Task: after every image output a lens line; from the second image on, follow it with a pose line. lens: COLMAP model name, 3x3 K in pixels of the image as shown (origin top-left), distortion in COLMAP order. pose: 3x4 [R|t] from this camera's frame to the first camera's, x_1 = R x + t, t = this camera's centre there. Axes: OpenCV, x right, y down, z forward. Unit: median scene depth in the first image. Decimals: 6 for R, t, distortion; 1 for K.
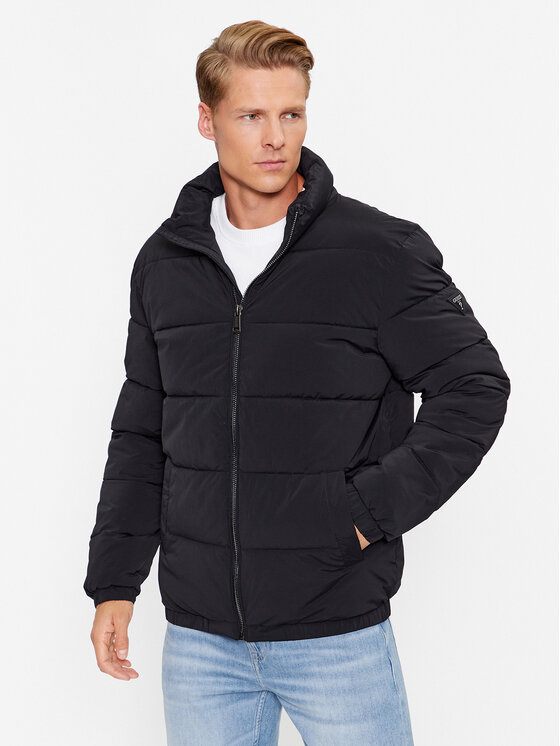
lens RADIAL K [[1679.2, 0, 280.0], [0, 1679.2, 373.0], [0, 0, 1]] dist [-0.193608, 0.116077]
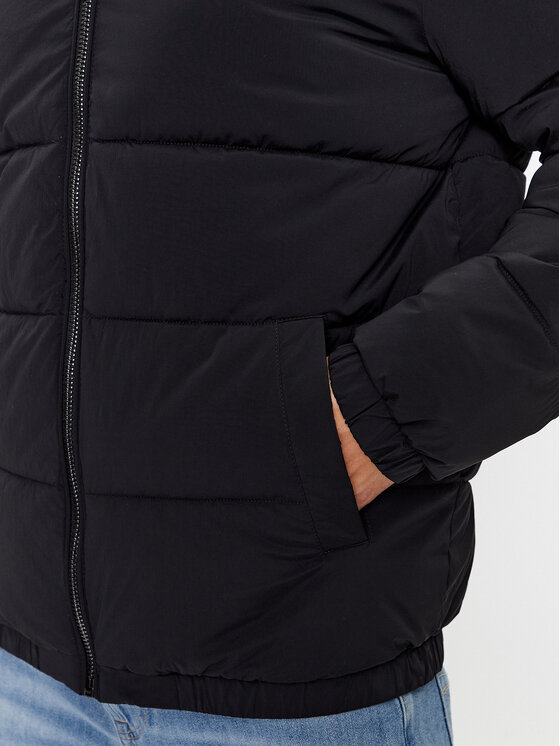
lens RADIAL K [[1306.2, 0, 280.0], [0, 1306.2, 373.0], [0, 0, 1]] dist [0.289957, -0.202136]
pose [[0.992441, 0.013596, -0.121965, 0.067661], [0.003404, 0.990411, 0.138109, 0.025912], [0.122673, -0.137480, 0.982879, 0.658493]]
